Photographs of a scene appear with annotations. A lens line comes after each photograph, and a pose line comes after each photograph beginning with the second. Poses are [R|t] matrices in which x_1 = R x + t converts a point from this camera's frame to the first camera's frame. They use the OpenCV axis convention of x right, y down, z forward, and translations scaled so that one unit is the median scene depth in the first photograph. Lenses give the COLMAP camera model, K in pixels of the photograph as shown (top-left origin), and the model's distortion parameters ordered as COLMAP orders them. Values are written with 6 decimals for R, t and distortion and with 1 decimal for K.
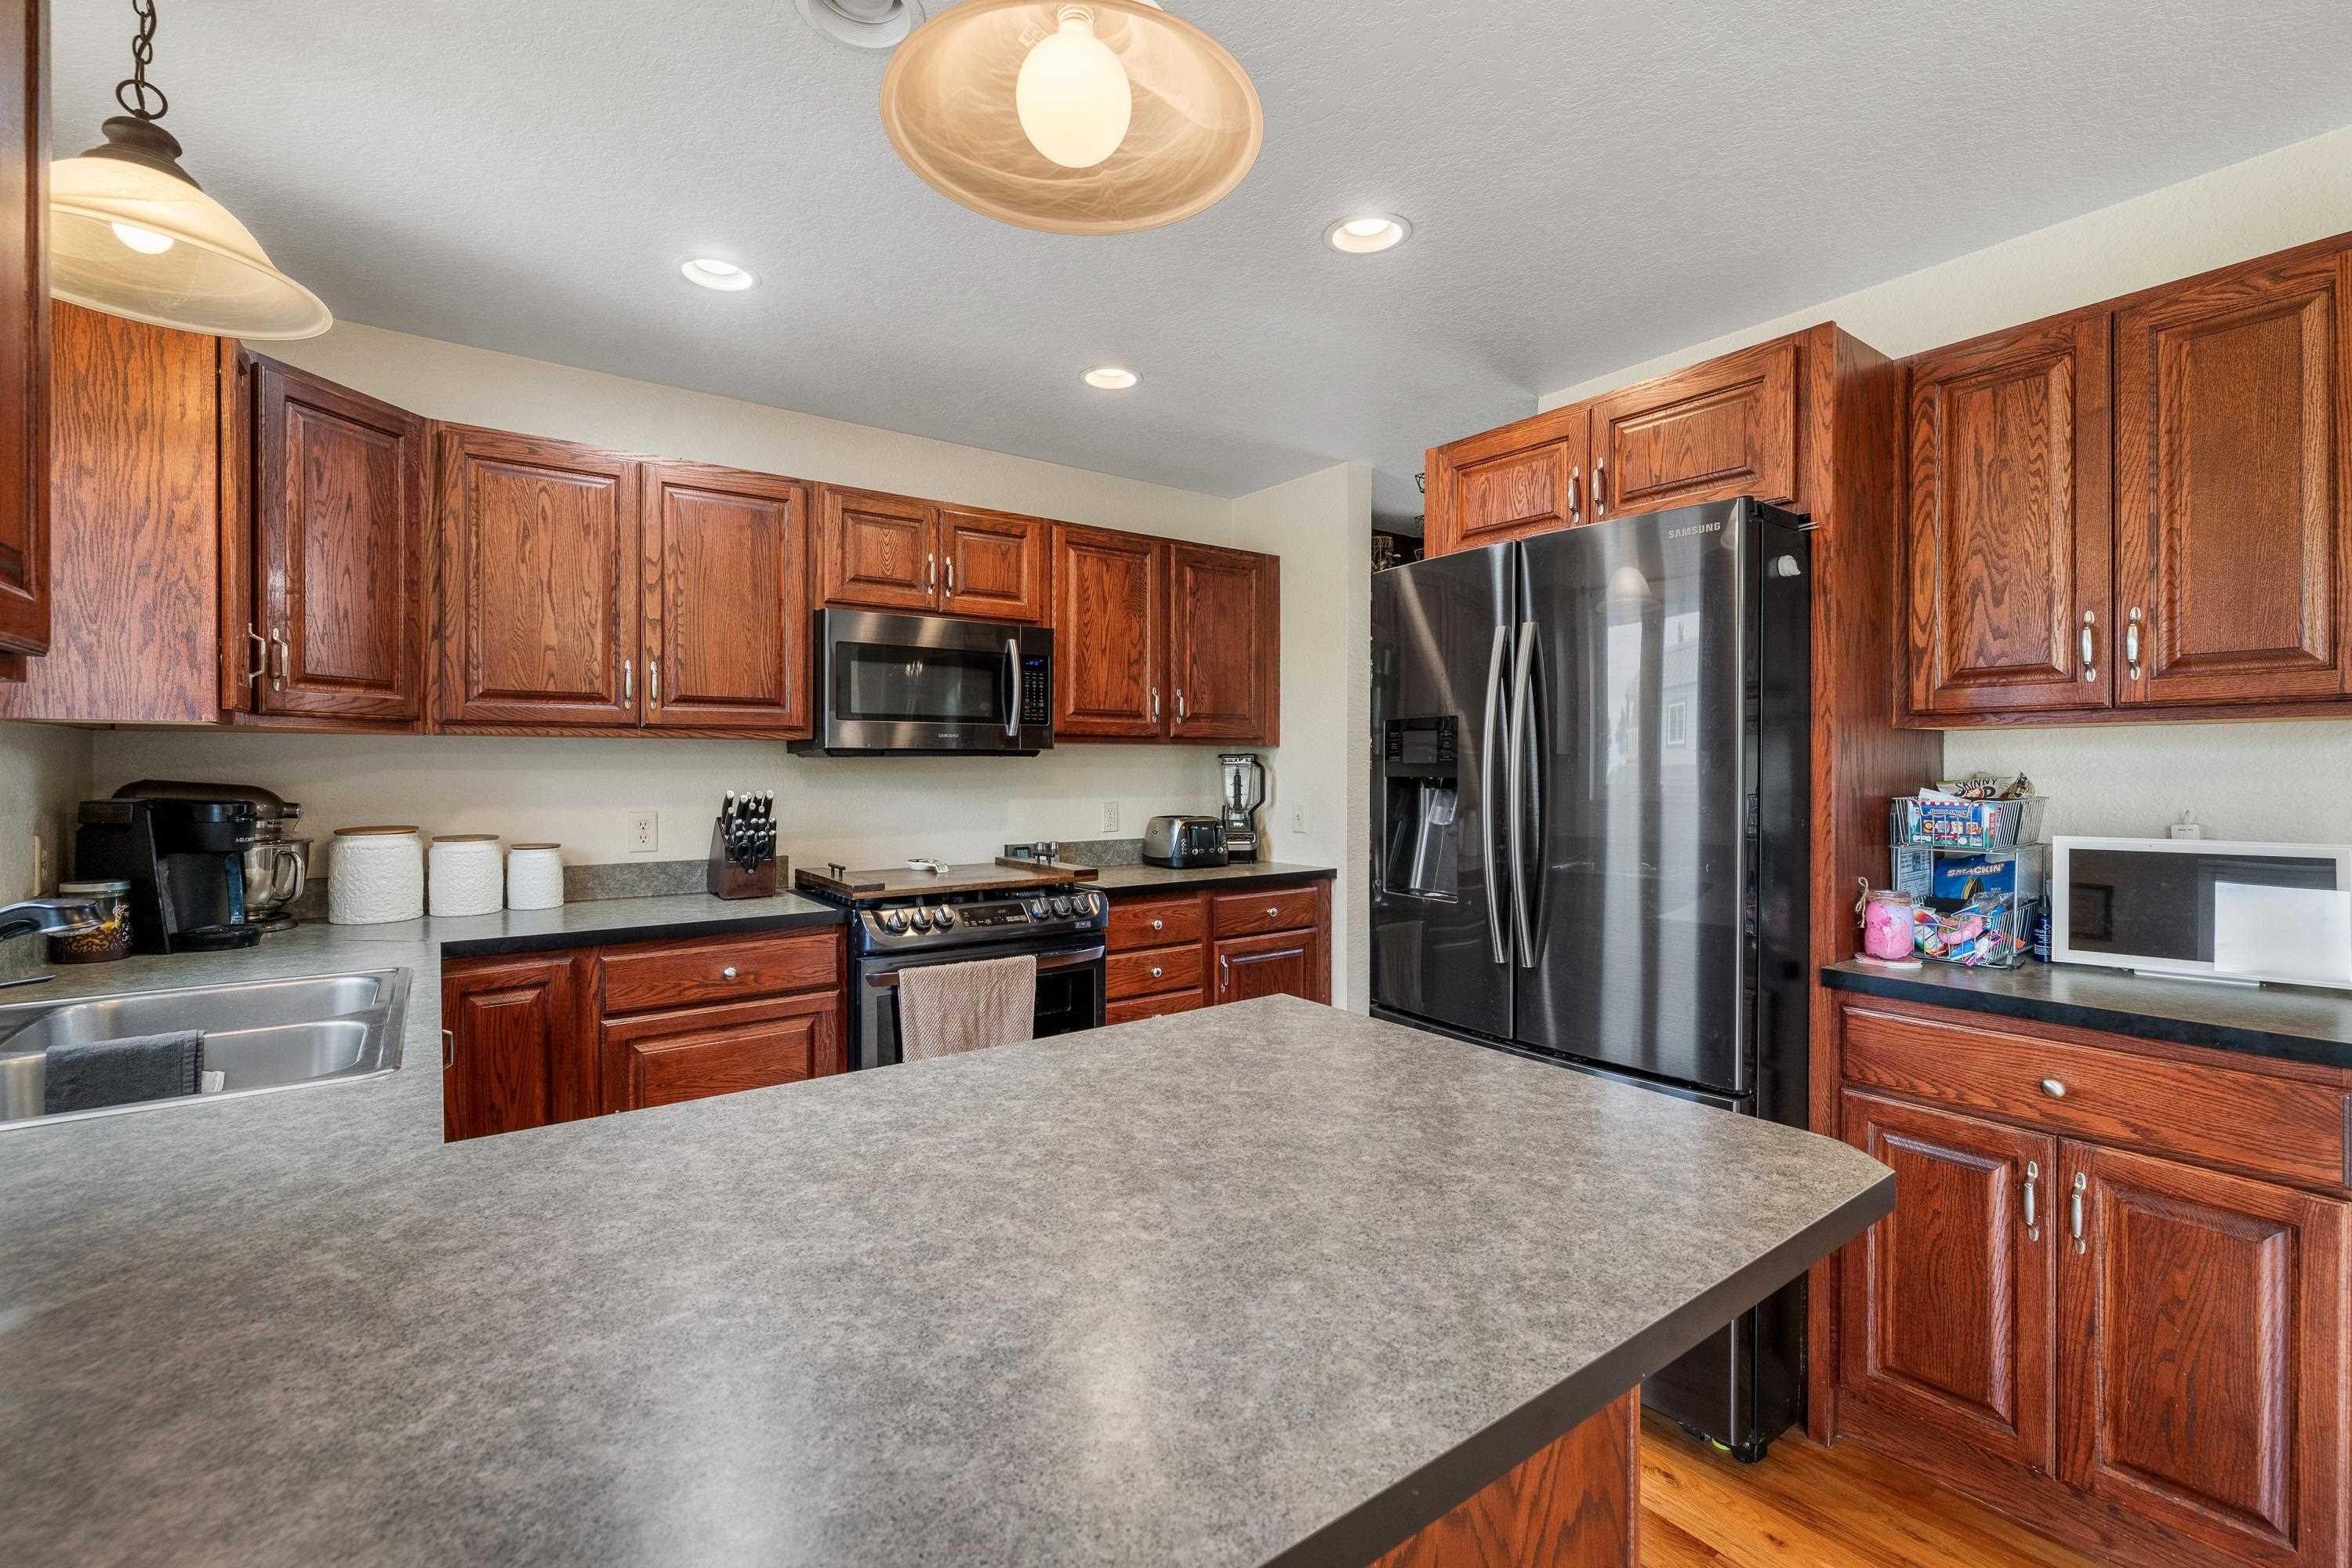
lens RADIAL K [[1027.8, 0, 1207.9], [0, 1027.8, 770.5], [0, 0, 1]] dist [-0.000438, -0.000673]
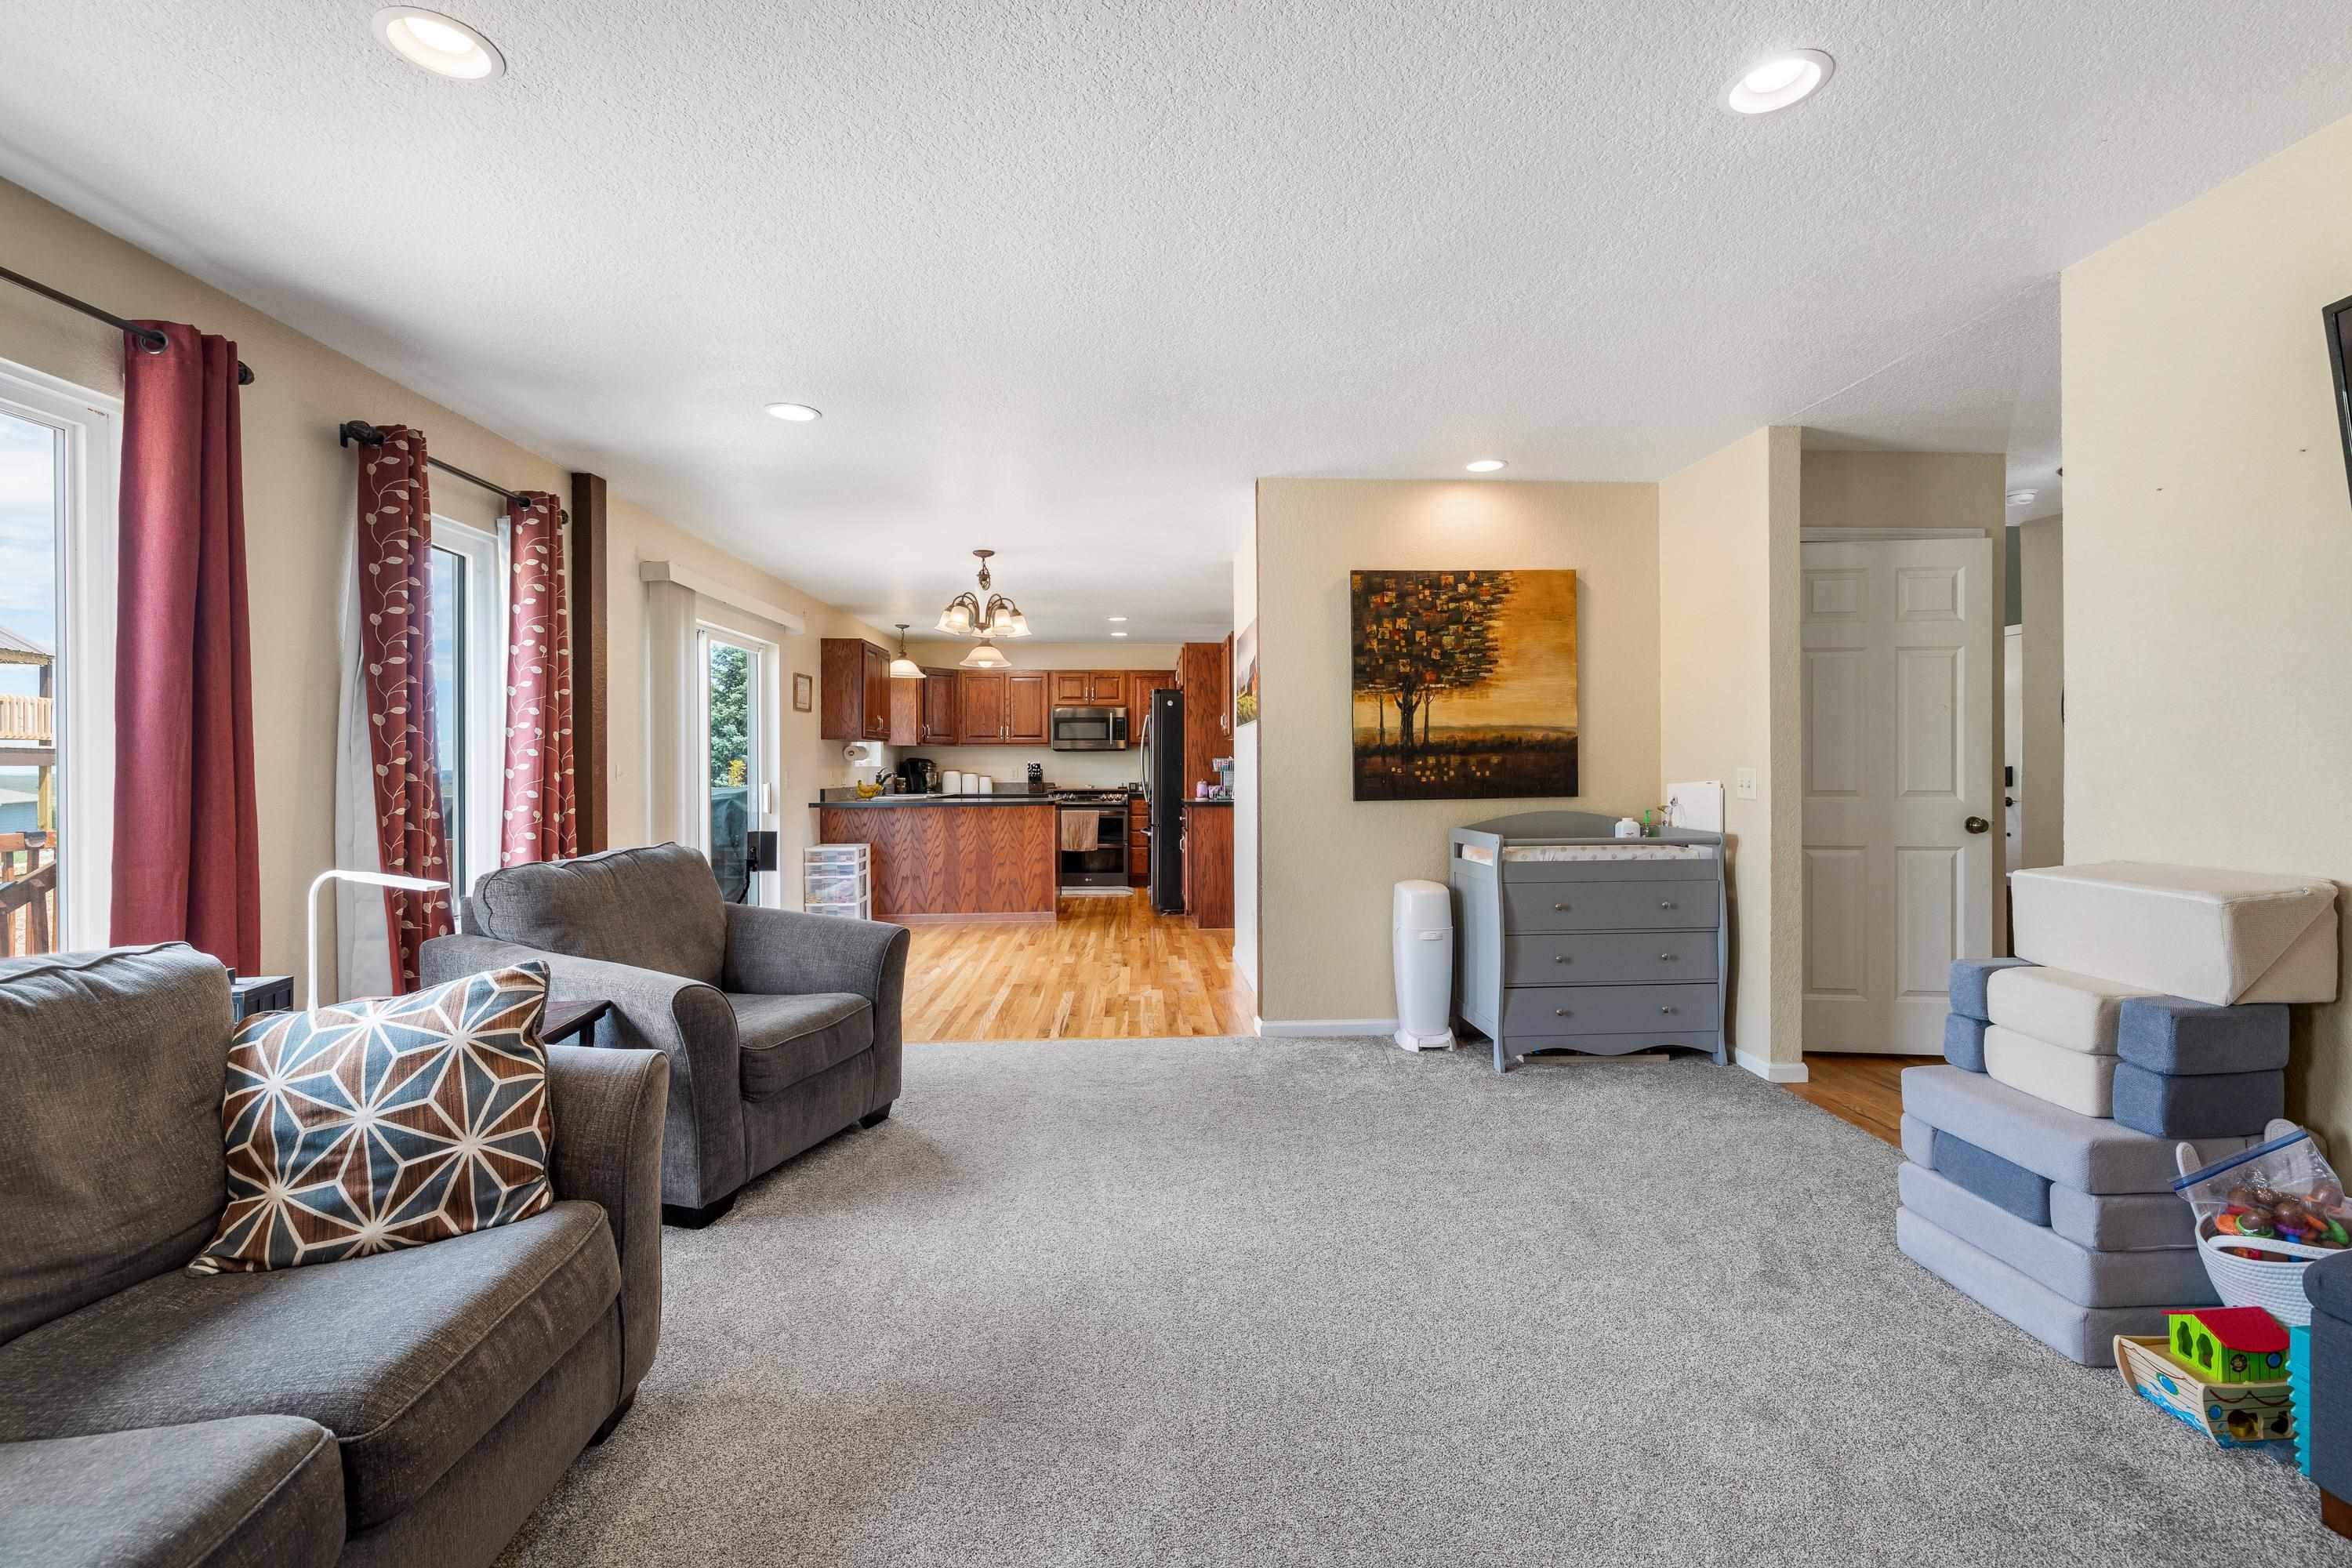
lens RADIAL K [[1027.8, 0, 1190.1], [0, 1027.8, 773.5], [0, 0, 1]] dist [-0.000438, -0.000673]
pose [[0.828525, 0.000441, -0.559952, 2.106700], [-0.000373, 1.000000, 0.000235, 0.064595], [0.559952, 0.000014, 0.828525, -1.724546]]
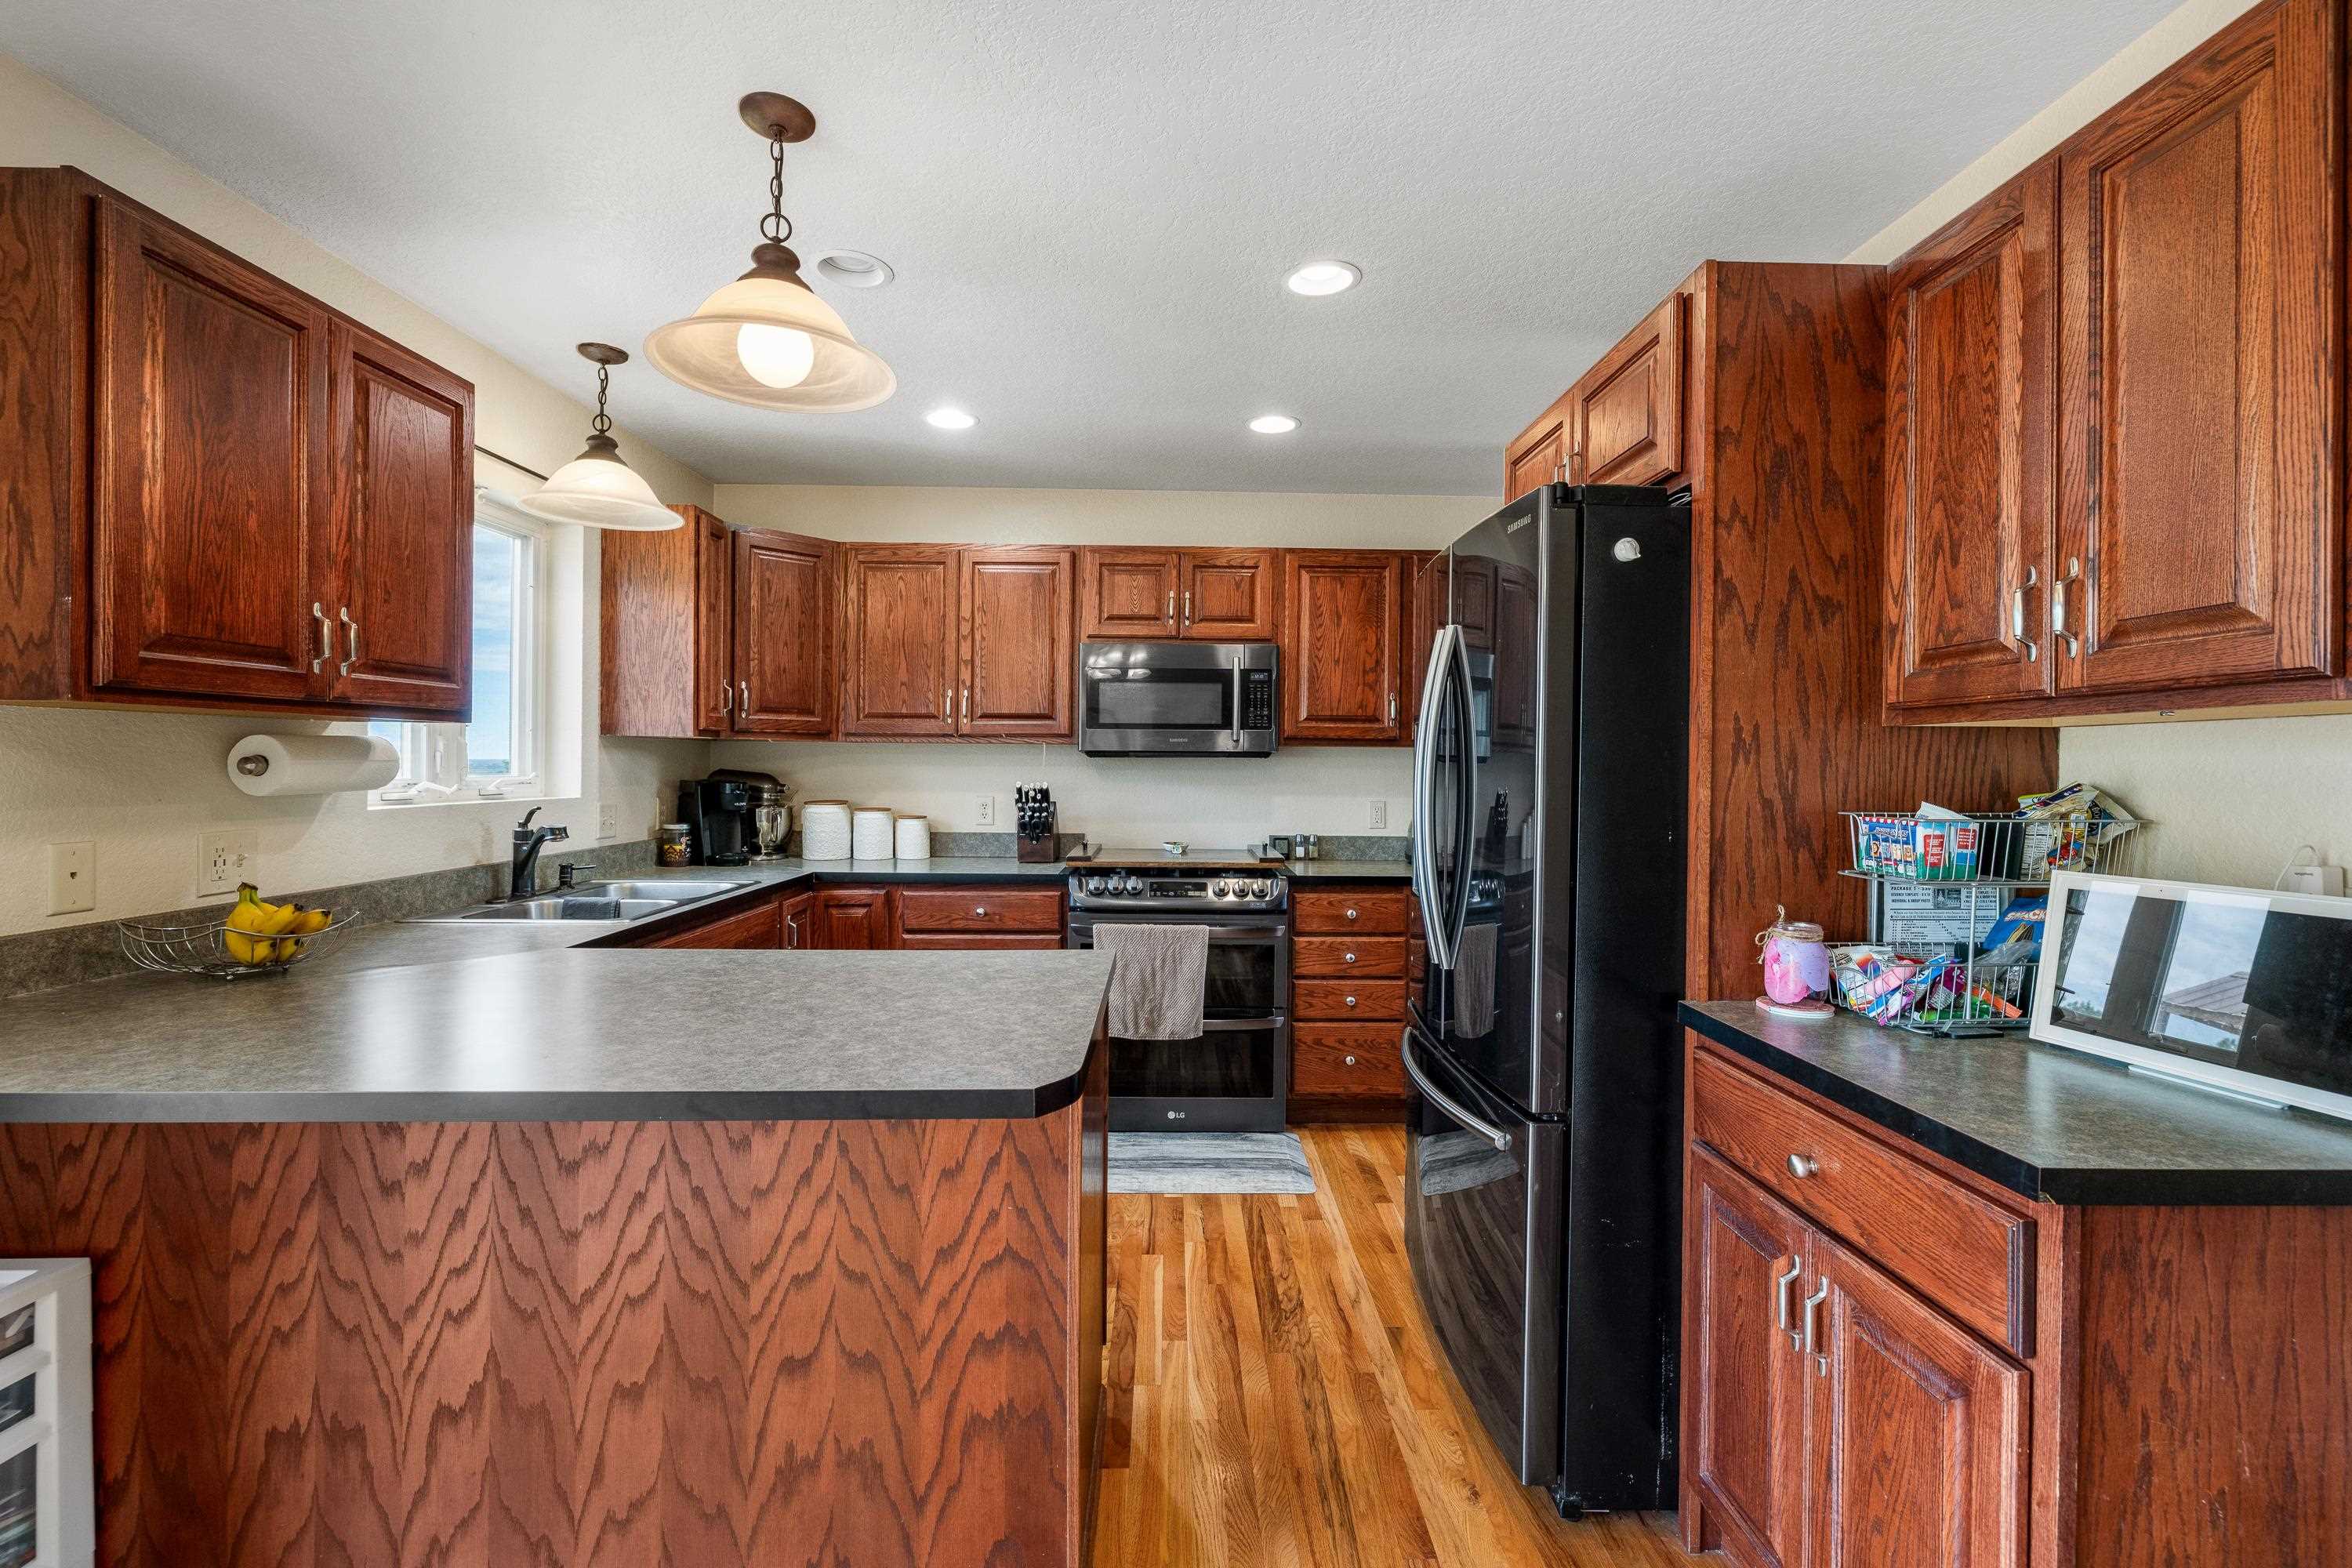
lens RADIAL K [[1027.8, 0, 1196.6], [0, 1027.8, 771.5], [0, 0, 1]] dist [-0.000438, -0.000673]
pose [[0.813072, 0.011803, -0.582043, 0.554012], [-0.012090, 0.999921, 0.003388, -0.001685], [0.582037, 0.004282, 0.813151, 0.031951]]
